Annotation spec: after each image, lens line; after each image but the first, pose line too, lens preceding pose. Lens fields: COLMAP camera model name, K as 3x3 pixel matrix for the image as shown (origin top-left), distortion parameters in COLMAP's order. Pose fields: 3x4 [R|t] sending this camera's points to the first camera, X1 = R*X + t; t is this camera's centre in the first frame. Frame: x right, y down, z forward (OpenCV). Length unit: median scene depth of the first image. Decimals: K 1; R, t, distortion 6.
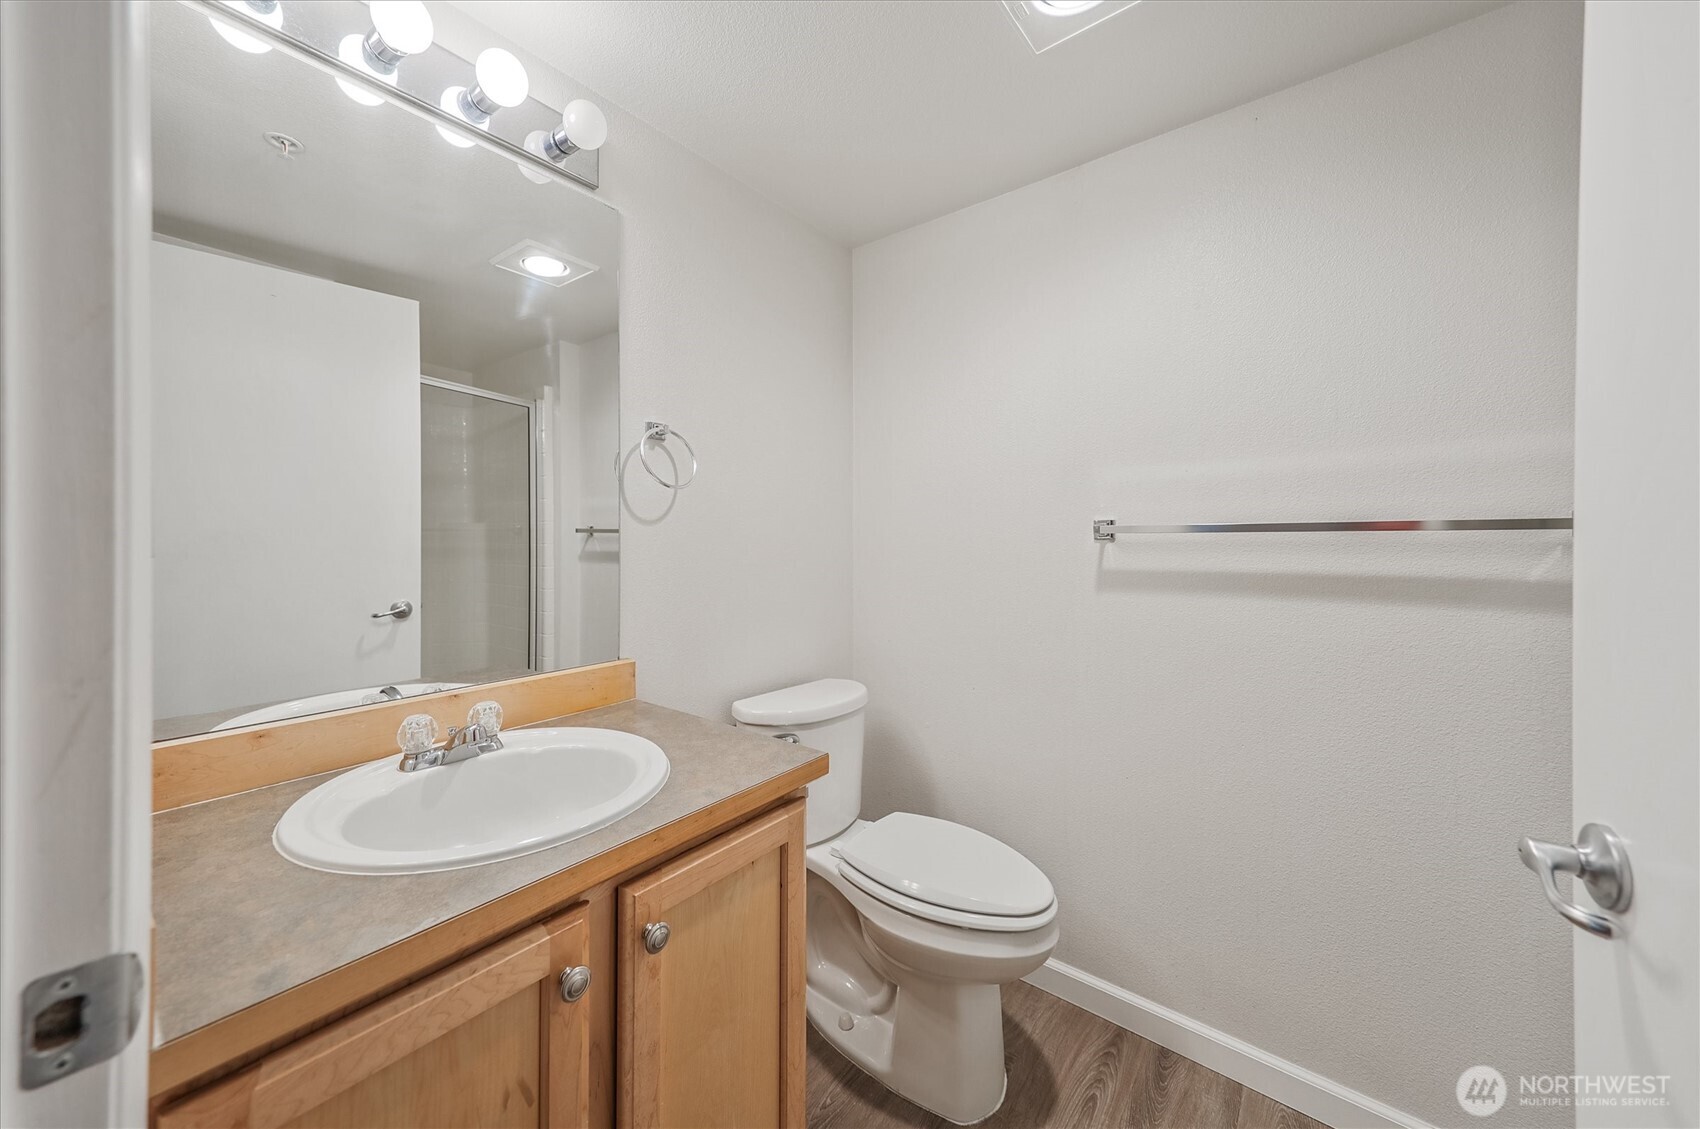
lens RADIAL K [[674.0, 0, 824.0], [0, 674.0, 558.6], [0, 0, 1]] dist [0.018721, -0.003508]
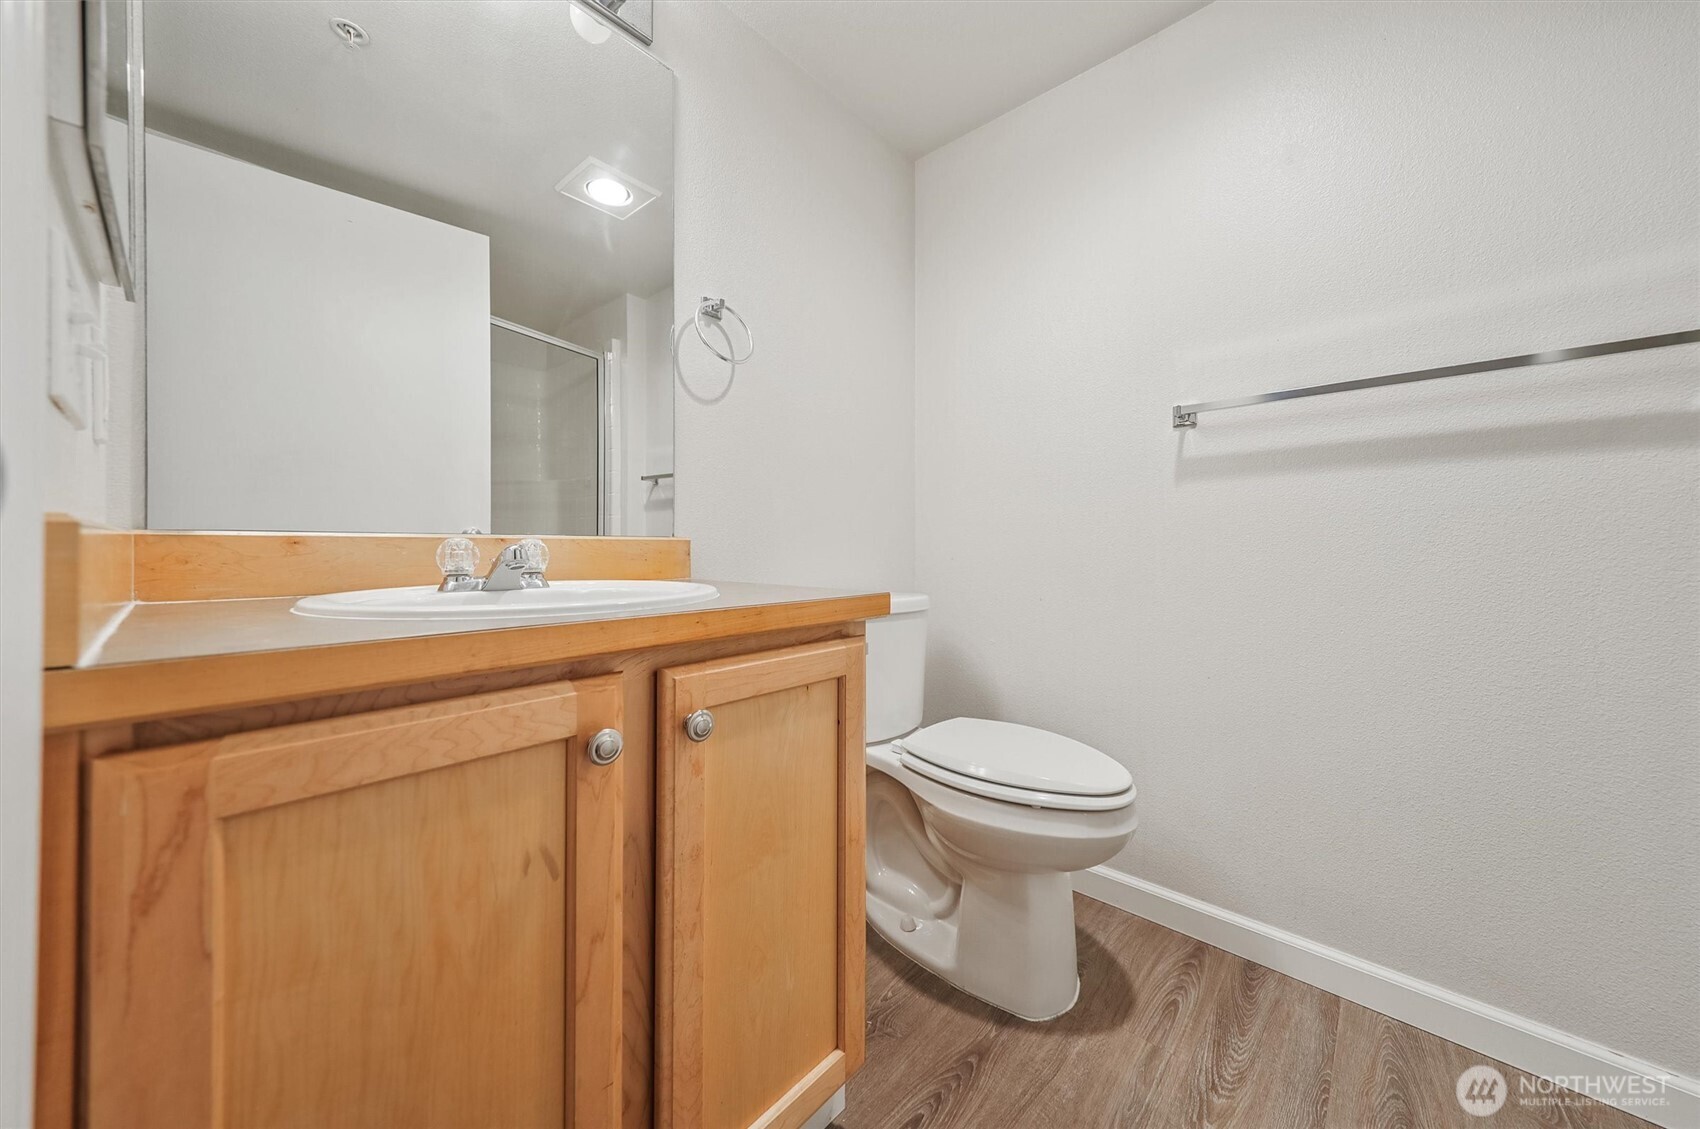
lens RADIAL K [[647.3, 0, 850.0], [0, 647.3, 564.5], [0, 0, 1]] dist [0.012777, -0.003310]
pose [[0.998550, 0.000748, -0.053823, -0.000535], [-0.000875, 0.999997, -0.002338, 0.190819], [0.053821, 0.002382, 0.998548, 0.084132]]
